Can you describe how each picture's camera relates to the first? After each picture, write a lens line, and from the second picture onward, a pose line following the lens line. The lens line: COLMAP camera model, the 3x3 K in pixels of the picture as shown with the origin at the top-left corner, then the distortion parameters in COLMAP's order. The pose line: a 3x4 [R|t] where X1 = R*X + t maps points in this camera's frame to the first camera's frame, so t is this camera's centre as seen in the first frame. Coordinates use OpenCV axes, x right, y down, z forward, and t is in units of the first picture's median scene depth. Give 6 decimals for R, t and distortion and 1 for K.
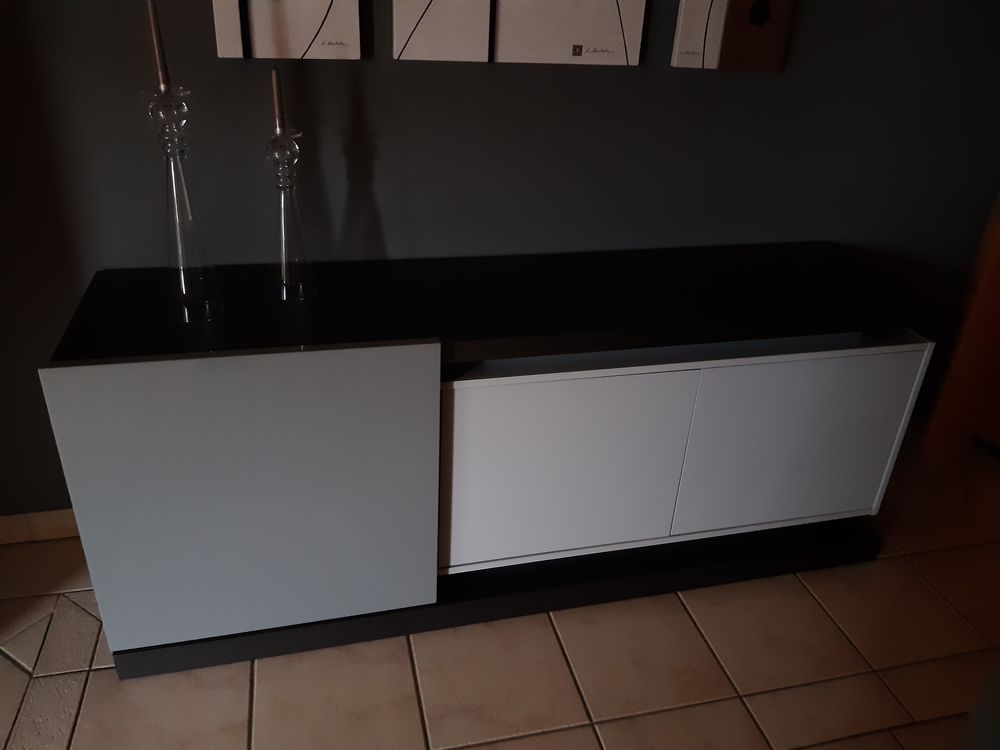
lens RADIAL K [[771.3, 0, 500.4], [0, 771.3, 365.8], [0, 0, 1]] dist [0.004129, -0.052649]
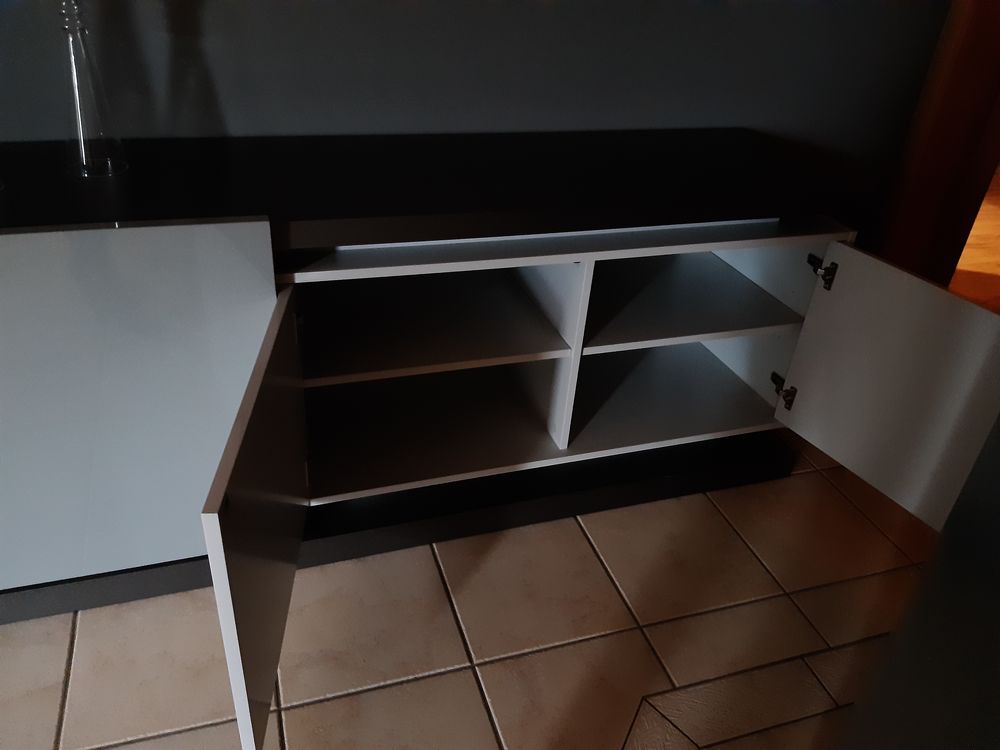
lens RADIAL K [[771.3, 0, 507.7], [0, 771.3, 364.7], [0, 0, 1]] dist [0.004129, -0.052649]
pose [[0.996034, -0.020109, 0.086670, 0.086705], [0.013487, 0.996992, 0.076327, 0.054909], [-0.087944, -0.074855, 0.993309, 0.145437]]
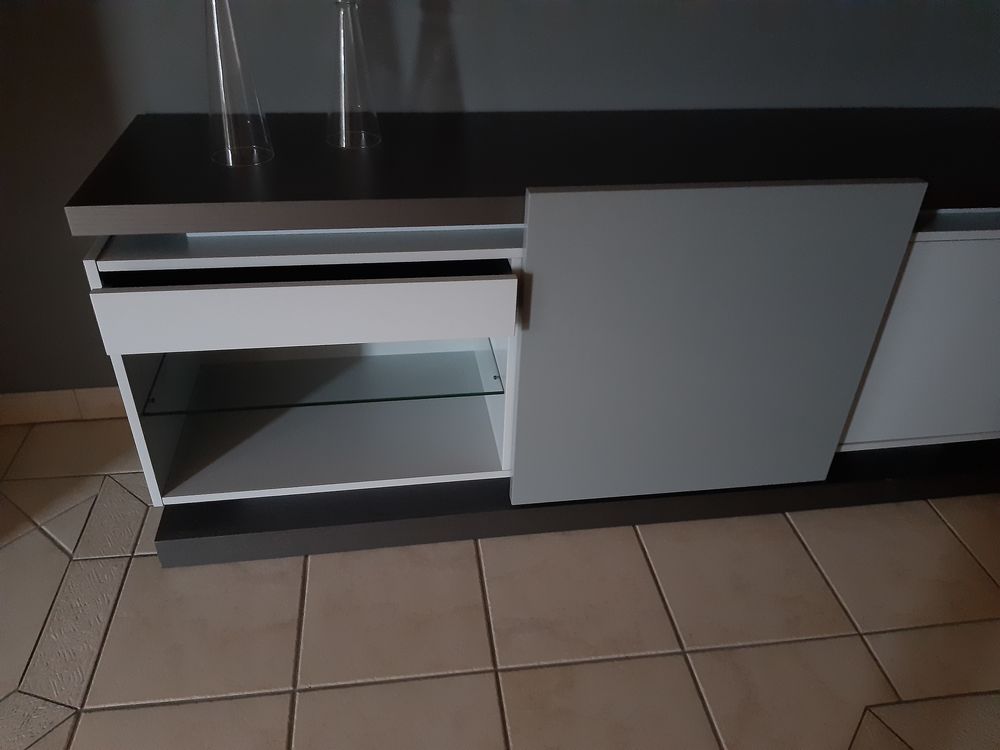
lens RADIAL K [[771.3, 0, 494.4], [0, 771.3, 367.8], [0, 0, 1]] dist [0.004129, -0.052649]
pose [[0.994031, 0.041506, -0.100896, -0.017879], [-0.030980, 0.994121, 0.103746, 0.061112], [0.104609, -0.100001, 0.989473, 0.146303]]
